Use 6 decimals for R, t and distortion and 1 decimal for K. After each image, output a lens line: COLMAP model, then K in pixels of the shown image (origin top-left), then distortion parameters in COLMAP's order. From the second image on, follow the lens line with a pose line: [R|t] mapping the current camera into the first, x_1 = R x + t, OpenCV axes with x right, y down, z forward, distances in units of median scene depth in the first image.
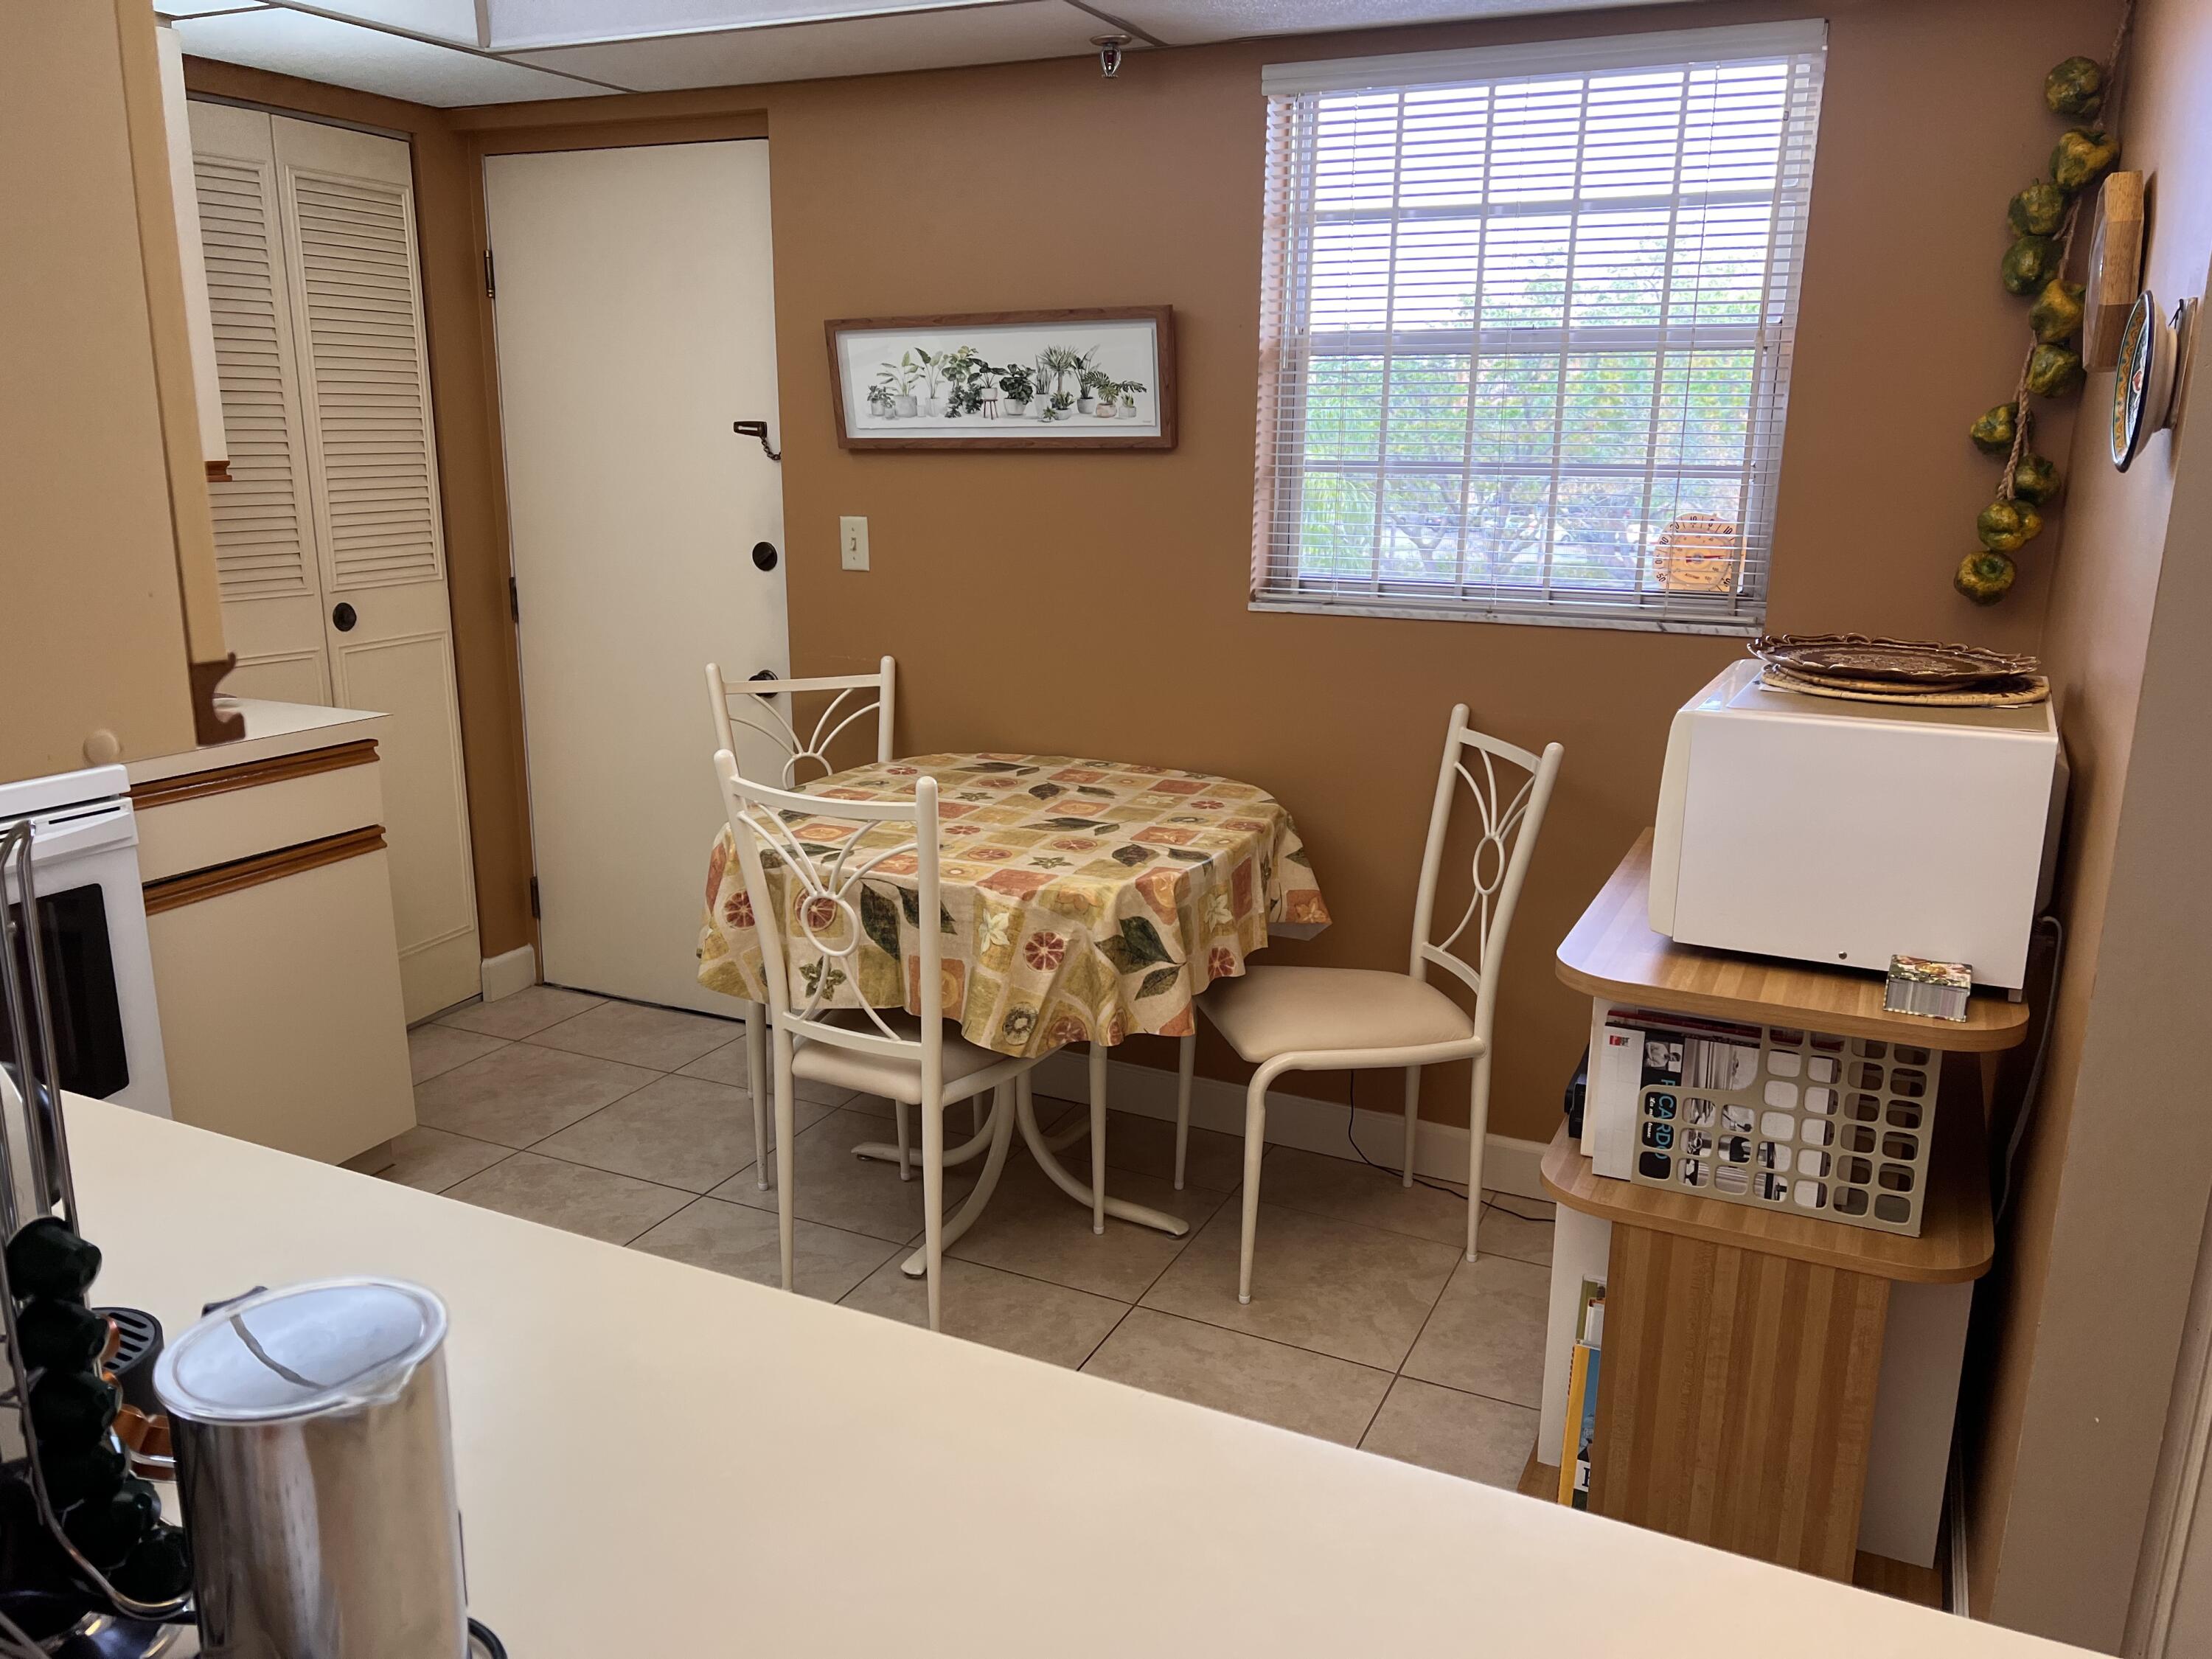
lens RADIAL K [[1706.2, 0, 1102.7], [0, 1706.2, 838.9], [0, 0, 1]] dist [0.072488, -0.093791]
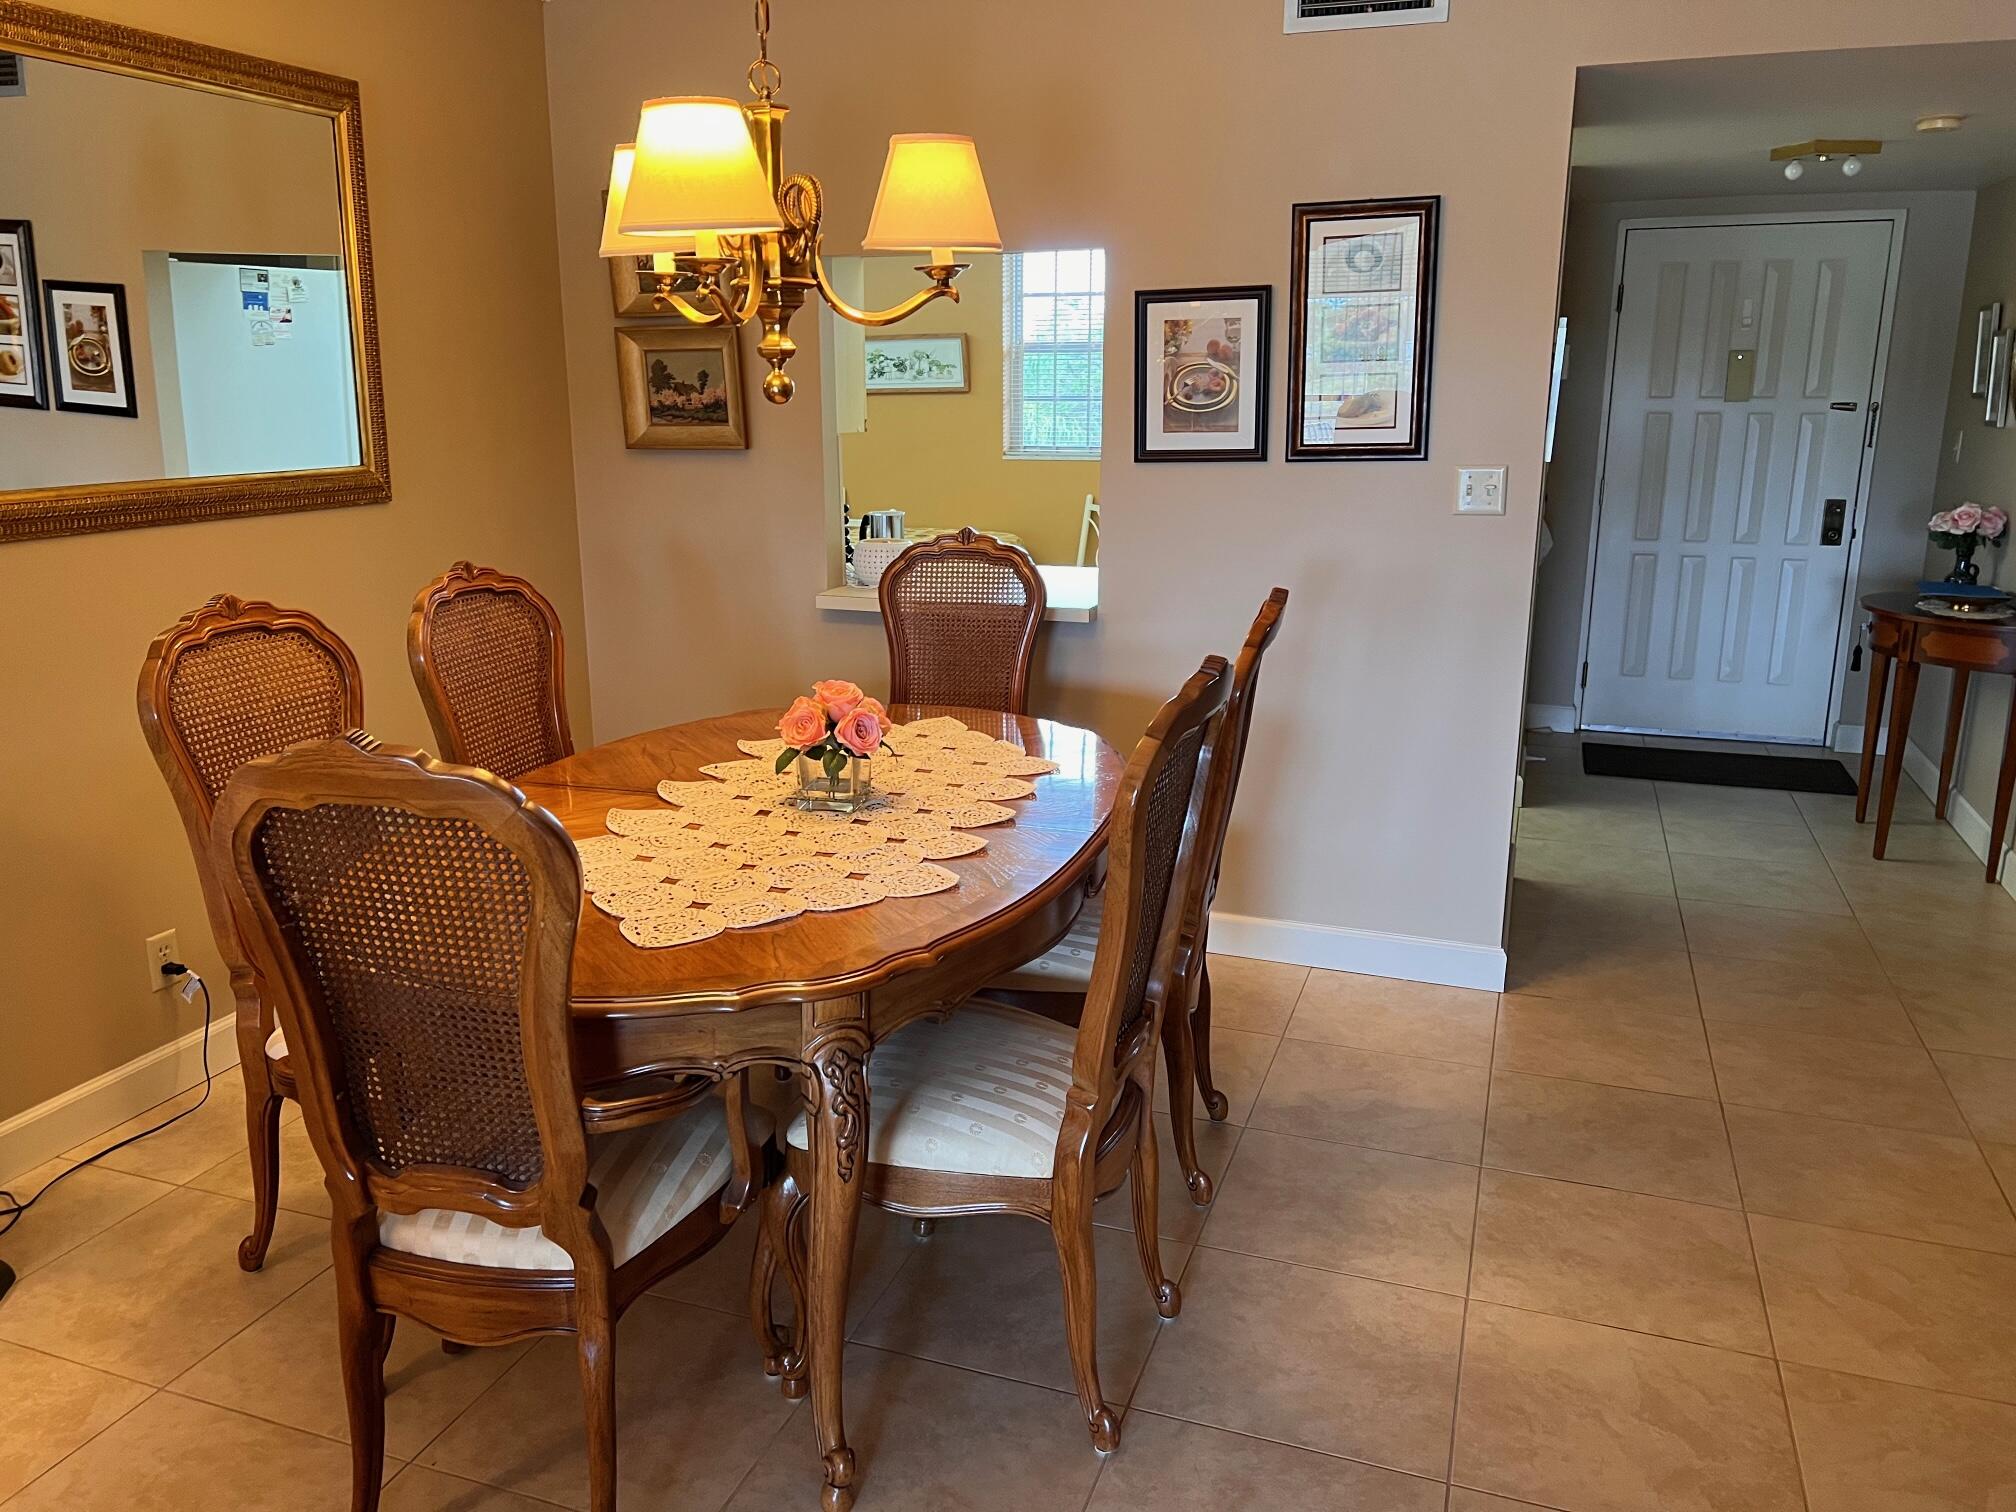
lens RADIAL K [[1555.0, 0, 1009.1], [0, 1555.0, 763.8], [0, 0, 1]] dist [0.072488, -0.093791]
pose [[0.994655, -0.033107, 0.097800, -0.133937], [0.033064, 0.999451, 0.002065, 0.289208], [-0.097815, 0.001180, 0.995204, -1.177385]]
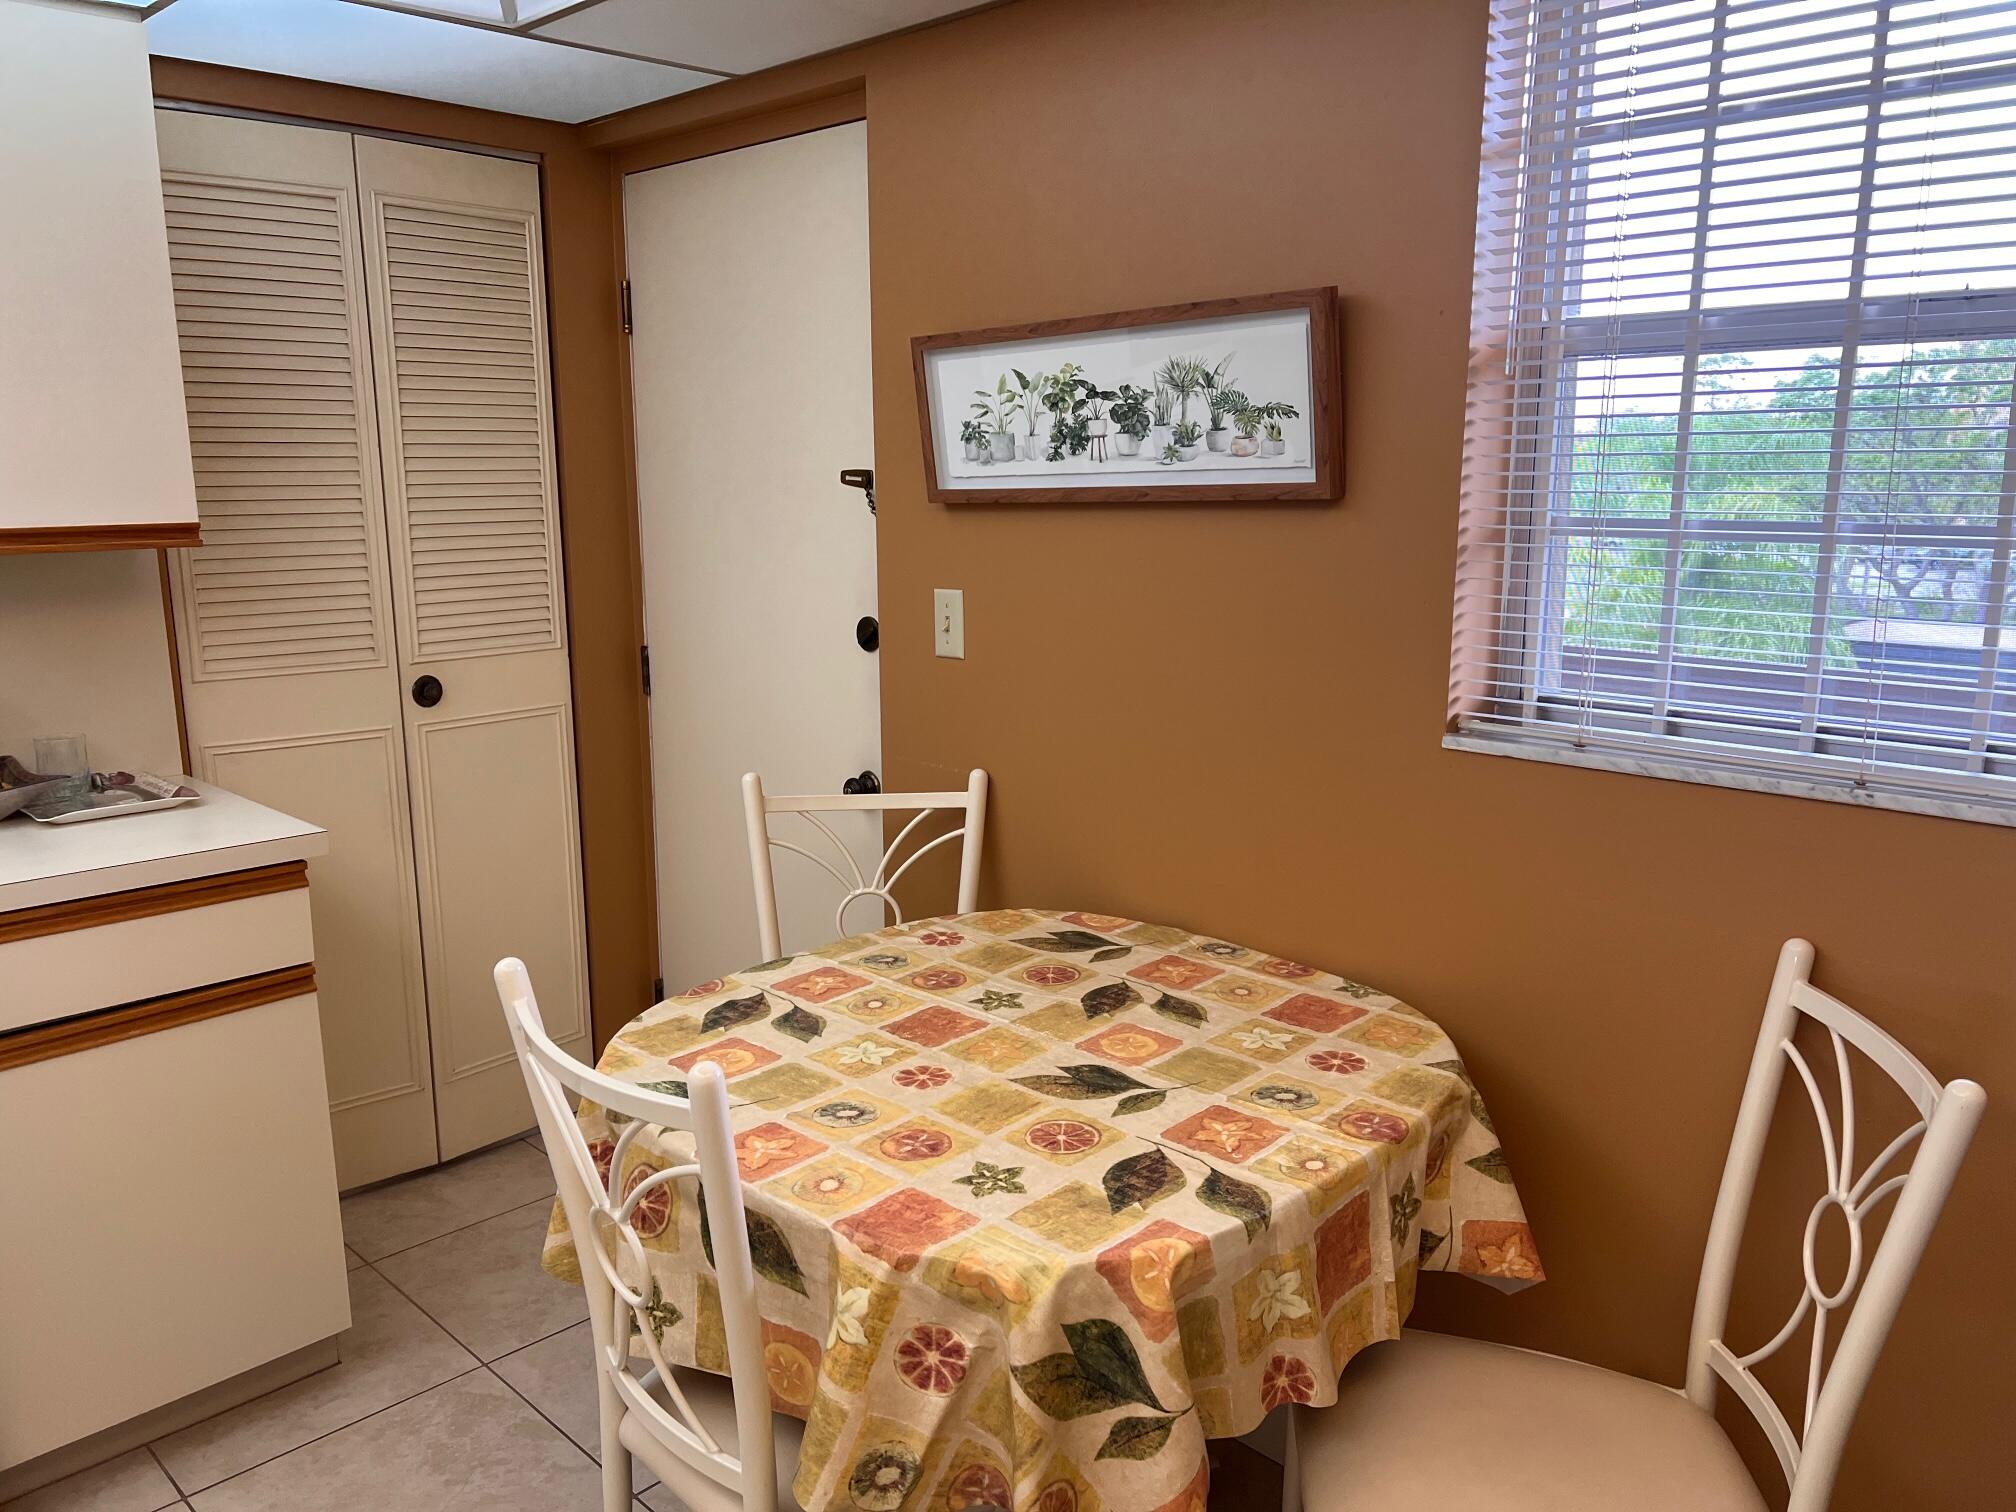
lens RADIAL K [[1555.0, 0, 967.5], [0, 1555.0, 757.0], [0, 0, 1]] dist [0.072488, -0.093791]
pose [[0.939102, 0.052226, -0.339646, 0.118446], [-0.070356, 0.996668, -0.041277, -0.094307], [0.336358, 0.062660, 0.939647, 0.389510]]
